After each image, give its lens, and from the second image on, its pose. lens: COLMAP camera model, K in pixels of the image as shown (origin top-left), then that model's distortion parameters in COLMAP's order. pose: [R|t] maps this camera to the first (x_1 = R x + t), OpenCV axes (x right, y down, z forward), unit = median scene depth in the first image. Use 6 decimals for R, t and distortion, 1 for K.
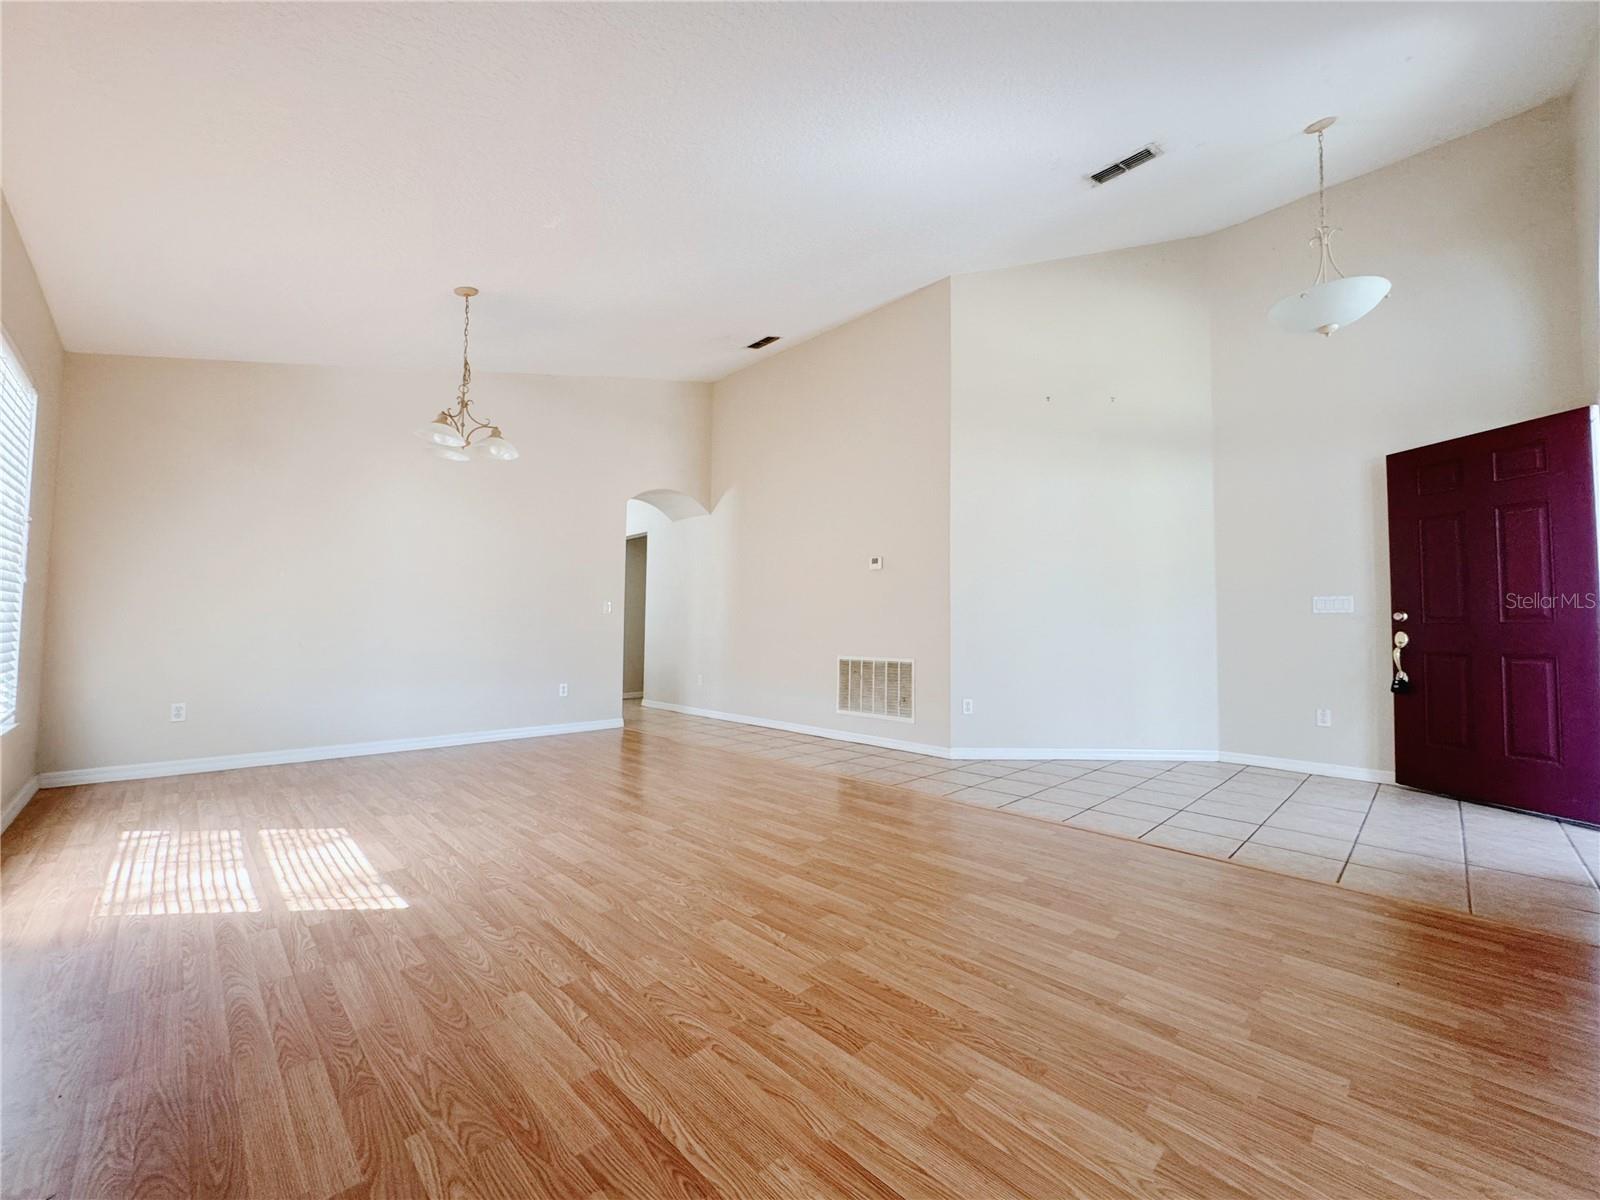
lens RADIAL K [[638.4, 0, 810.5], [0, 638.4, 599.3], [0, 0, 1]] dist [-0.005971, 0.000210]
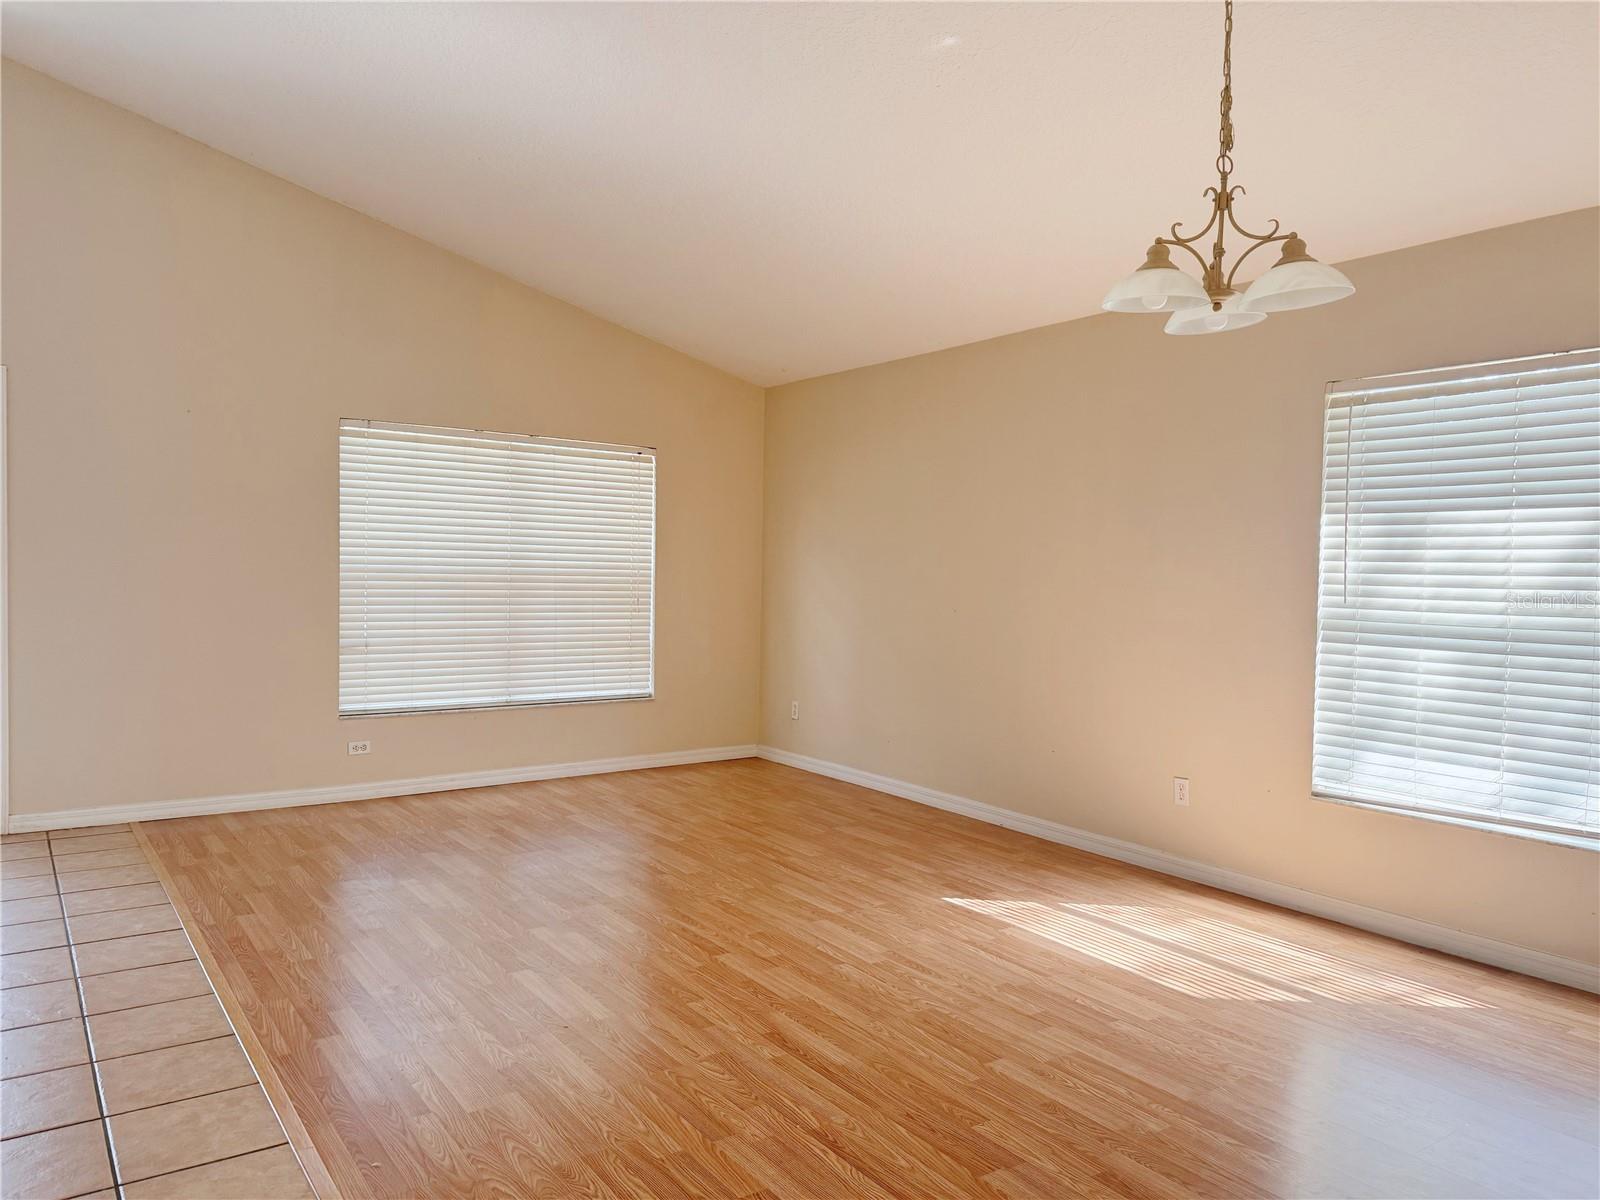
lens RADIAL K [[1130.7, 0, 791.4], [0, 1130.7, 607.4], [0, 0, 1]] dist [0.071165, -0.057118]
pose [[-0.982530, -0.035373, 0.182710, -0.667152], [-0.037681, 0.999248, -0.009171, -0.030078], [-0.182248, -0.015896, -0.983124, 2.898526]]
